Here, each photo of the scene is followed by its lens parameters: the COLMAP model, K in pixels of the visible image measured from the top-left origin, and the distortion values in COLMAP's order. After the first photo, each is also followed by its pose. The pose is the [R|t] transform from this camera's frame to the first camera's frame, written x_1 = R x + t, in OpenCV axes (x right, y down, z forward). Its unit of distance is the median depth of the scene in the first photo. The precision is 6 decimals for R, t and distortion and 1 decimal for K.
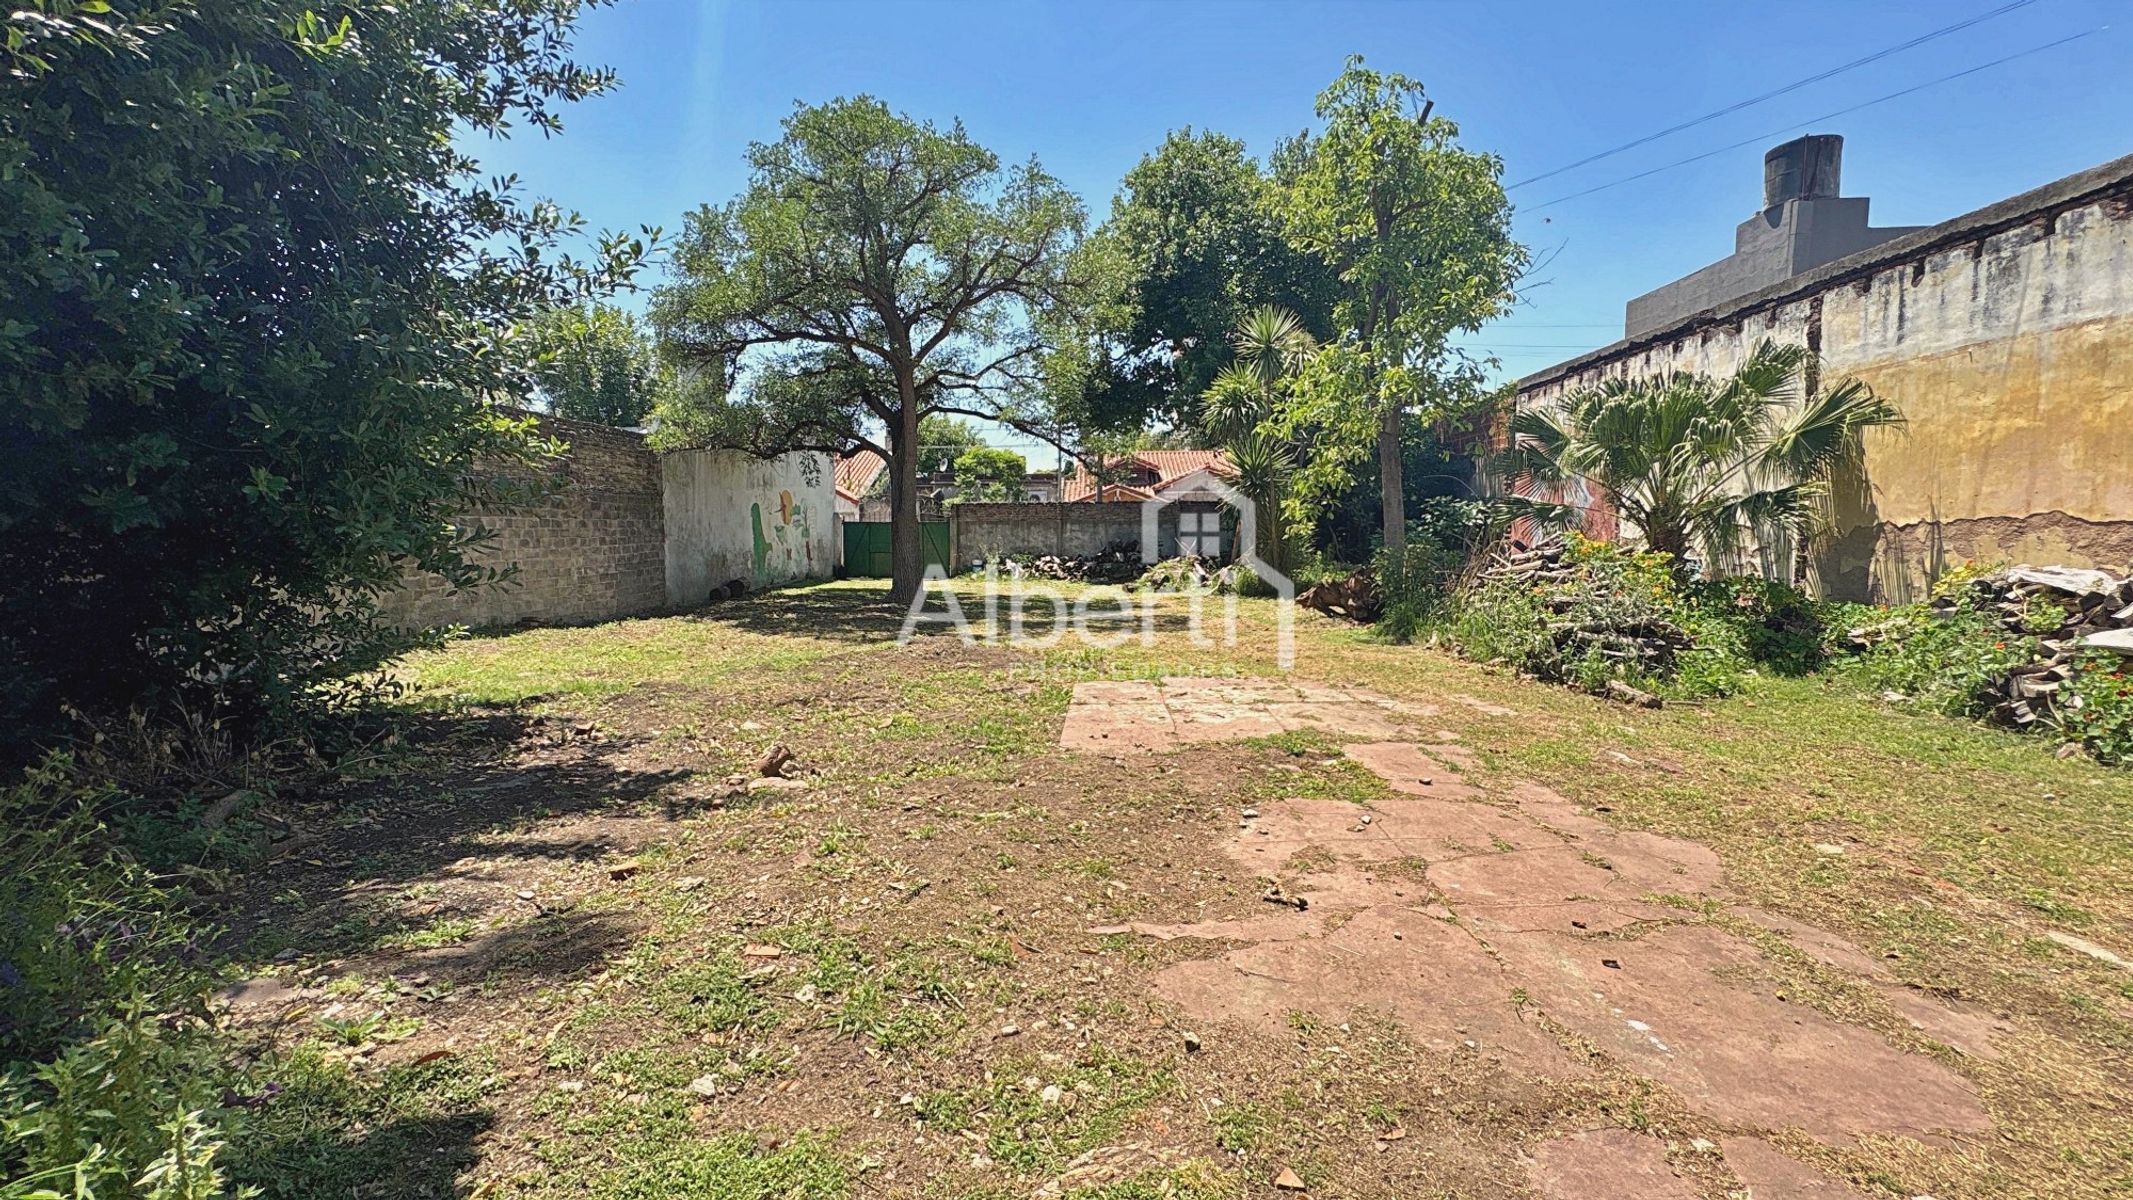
lens RADIAL K [[856.7, 0, 1070.6], [0, 856.7, 597.6], [0, 0, 1]] dist [0.001281, 0.000108]
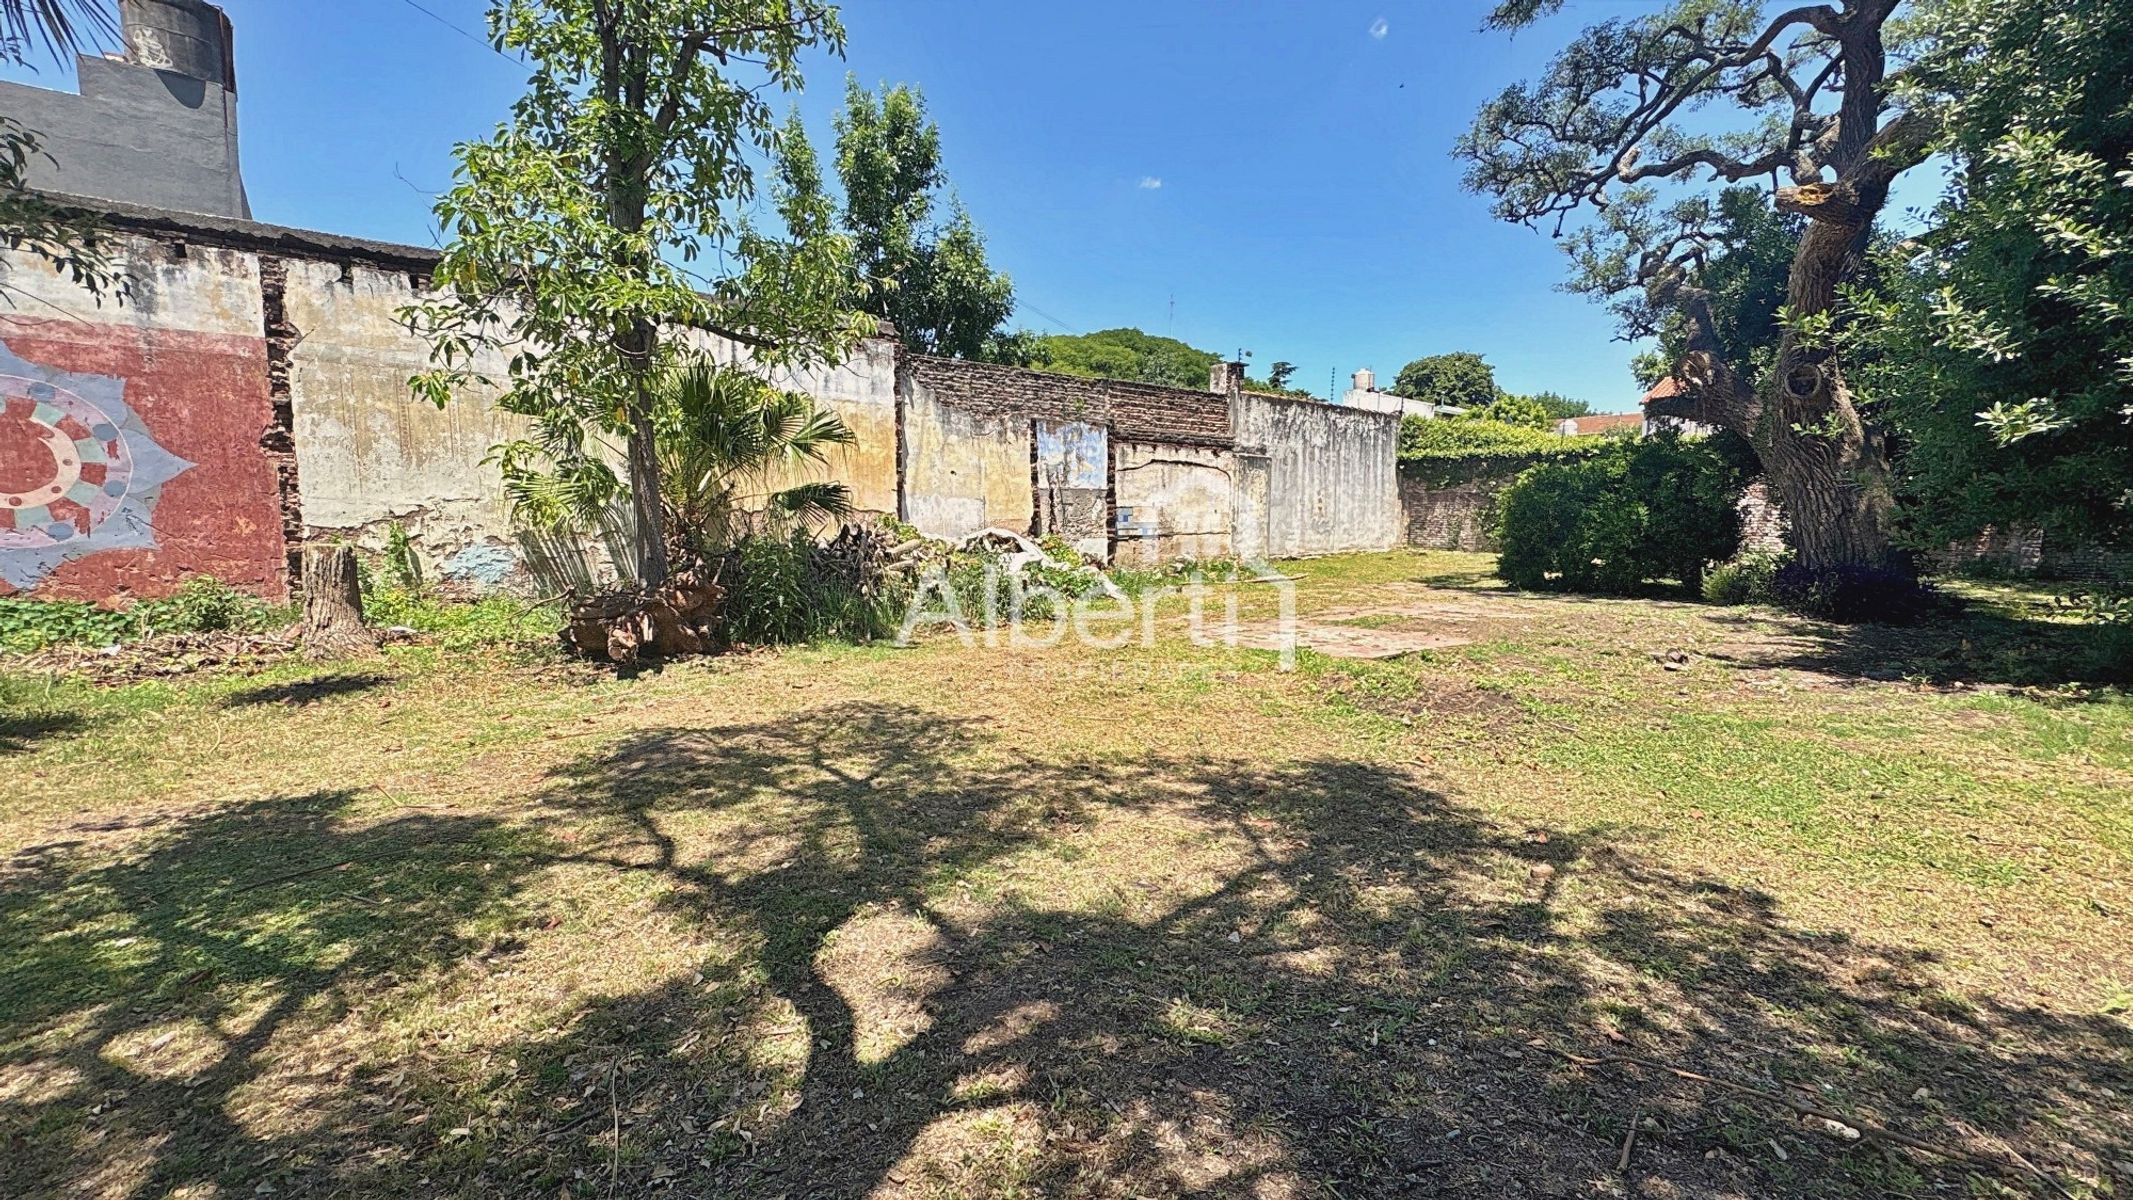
lens RADIAL K [[856.7, 0, 1070.6], [0, 856.7, 597.6], [0, 0, 1]] dist [0.001281, 0.000108]
pose [[-0.675051, -0.065587, 0.734850, -0.337466], [0.063039, 0.987270, 0.146025, -0.096075], [-0.735073, 0.144899, -0.662323, 1.286875]]
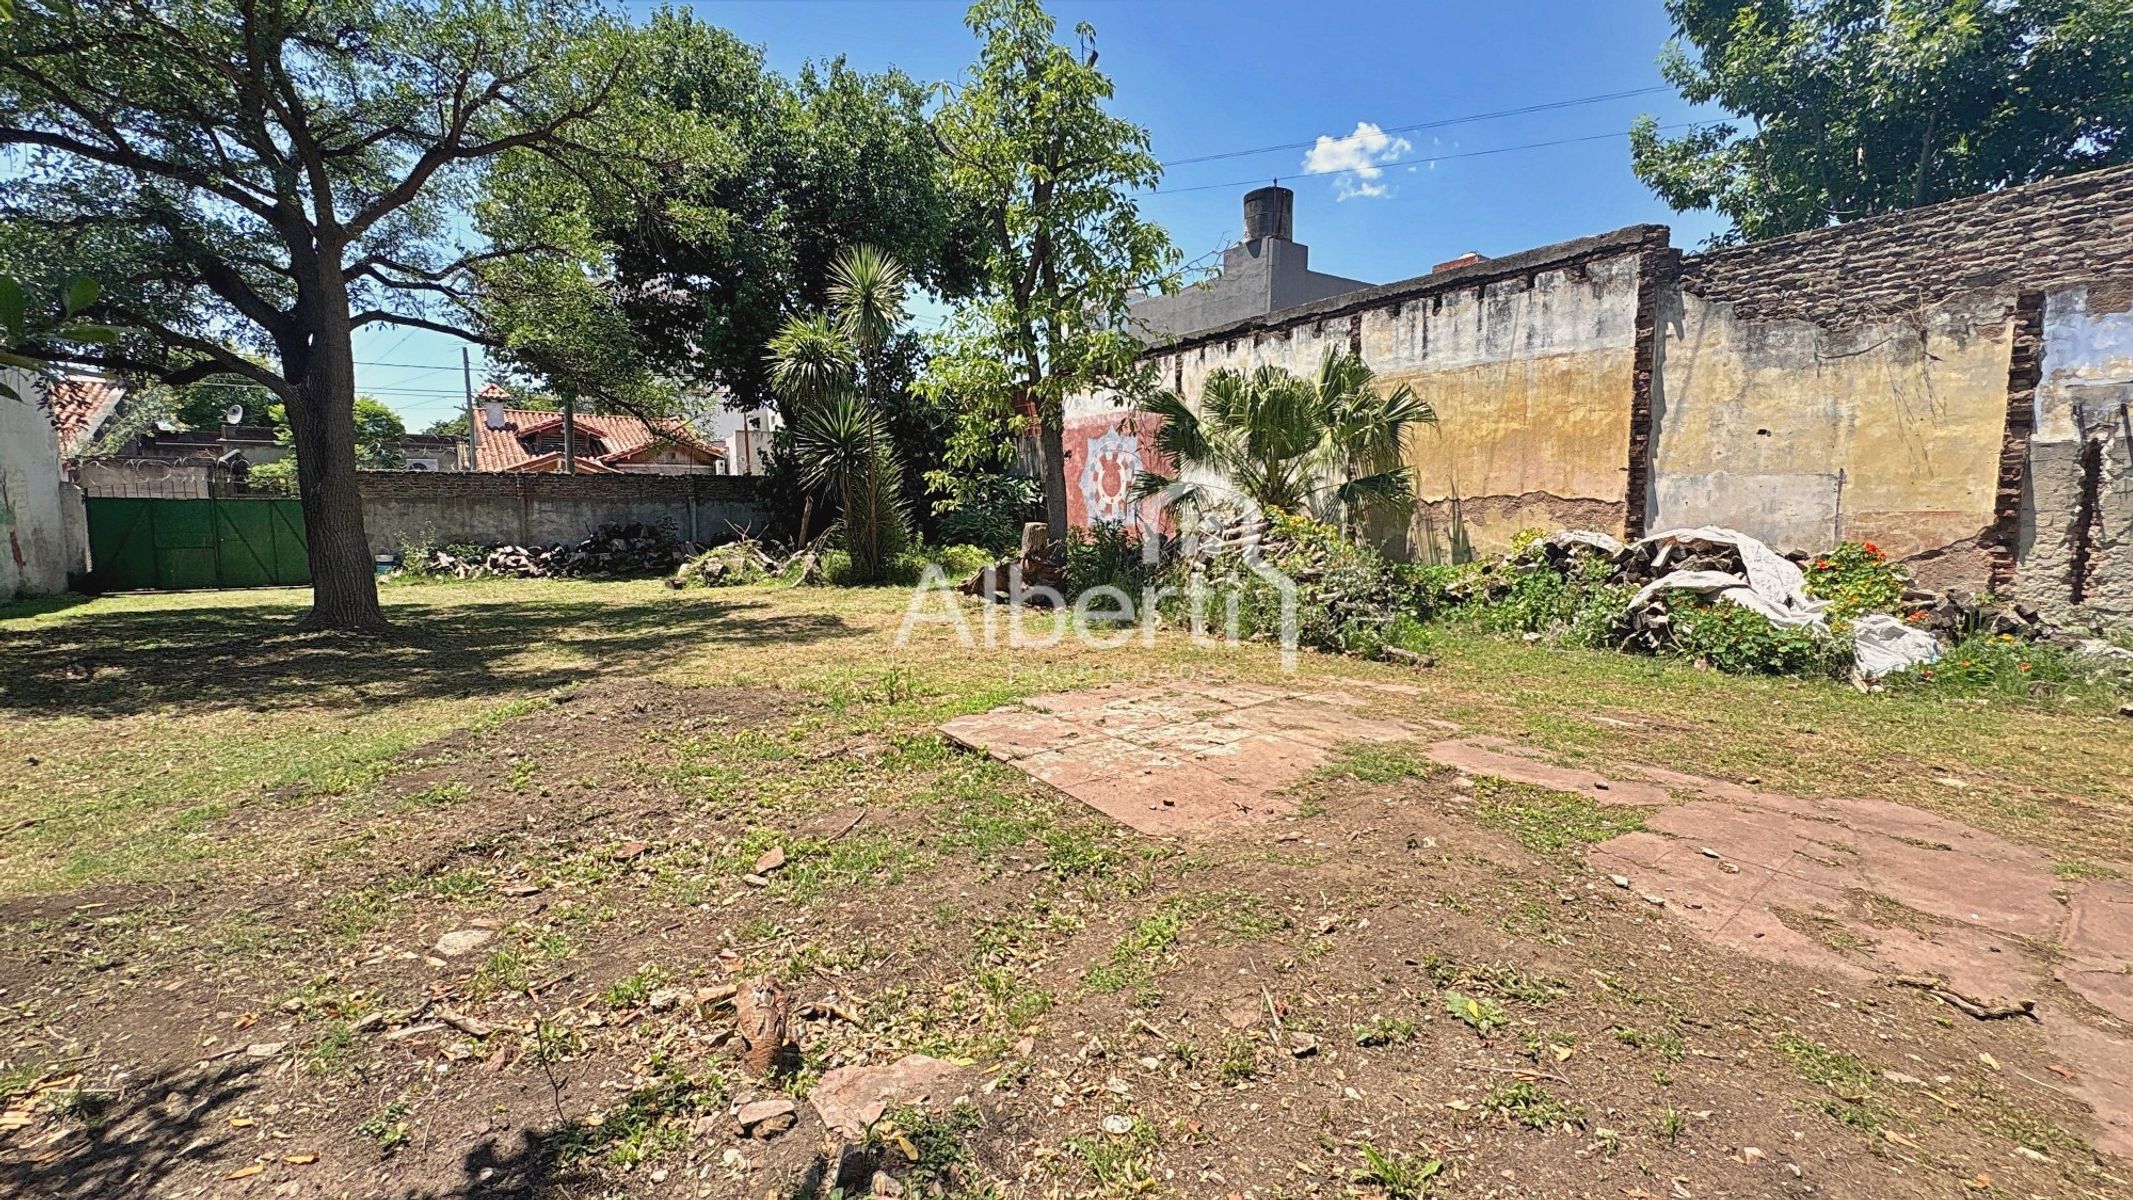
lens RADIAL K [[866.8, 0, 1069.8], [0, 866.8, 597.0], [0, 0, 1]] dist [0.001561, 0.000507]
pose [[0.787557, -0.064967, 0.612807, -0.218723], [0.052622, 0.997885, 0.038164, -0.016574], [-0.613990, 0.002191, 0.789310, 0.252385]]
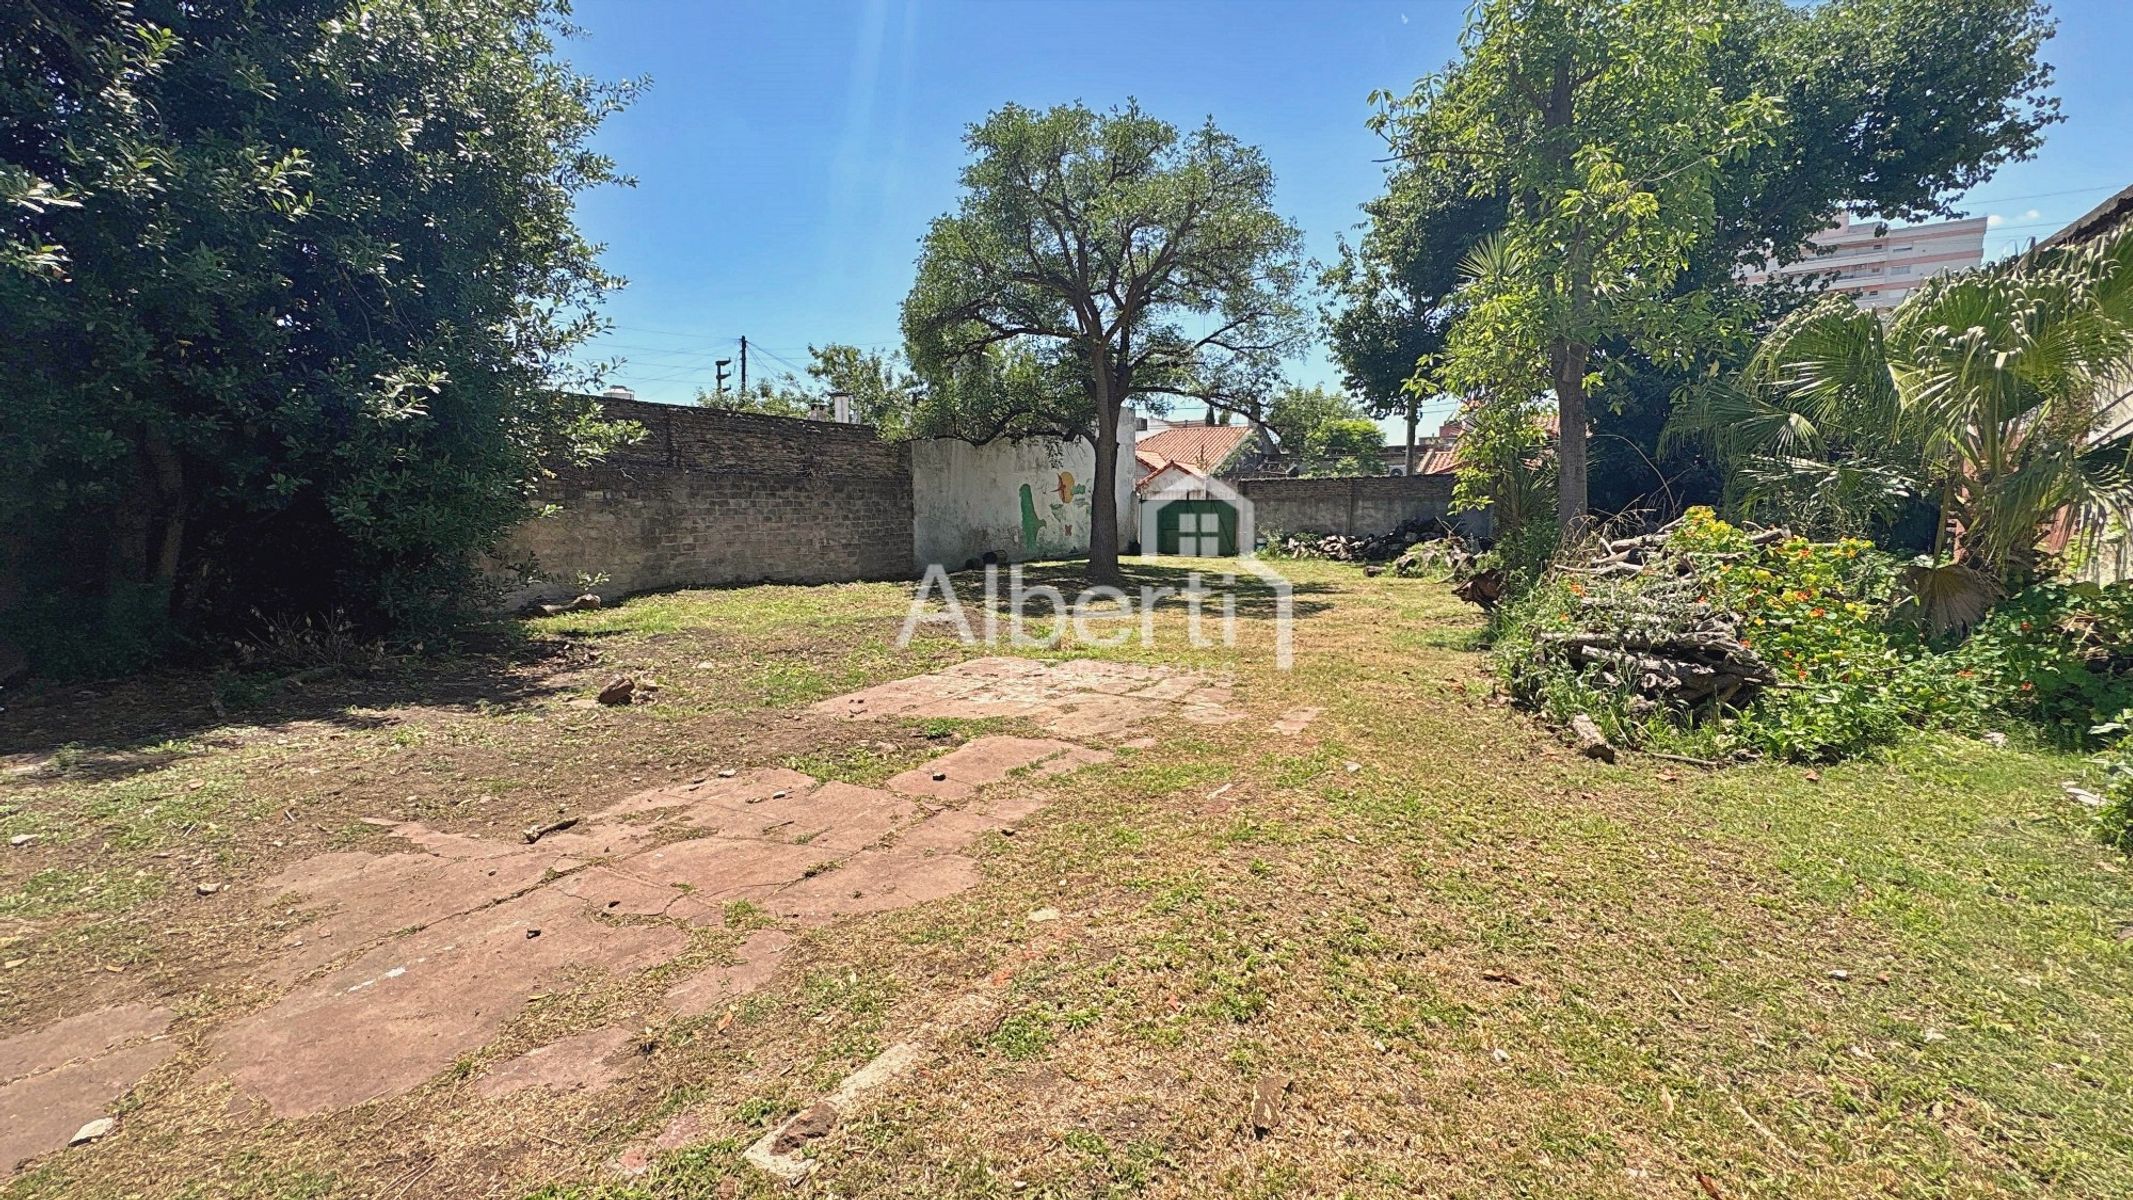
lens RADIAL K [[849.9, 0, 1069.9], [0, 849.9, 598.1], [0, 0, 1]] dist [0.001393, -0.000424]
pose [[0.864627, 0.050850, -0.499835, 0.397600], [-0.036718, 0.998600, 0.038076, -0.009349], [0.501072, -0.014569, 0.865283, 0.106573]]
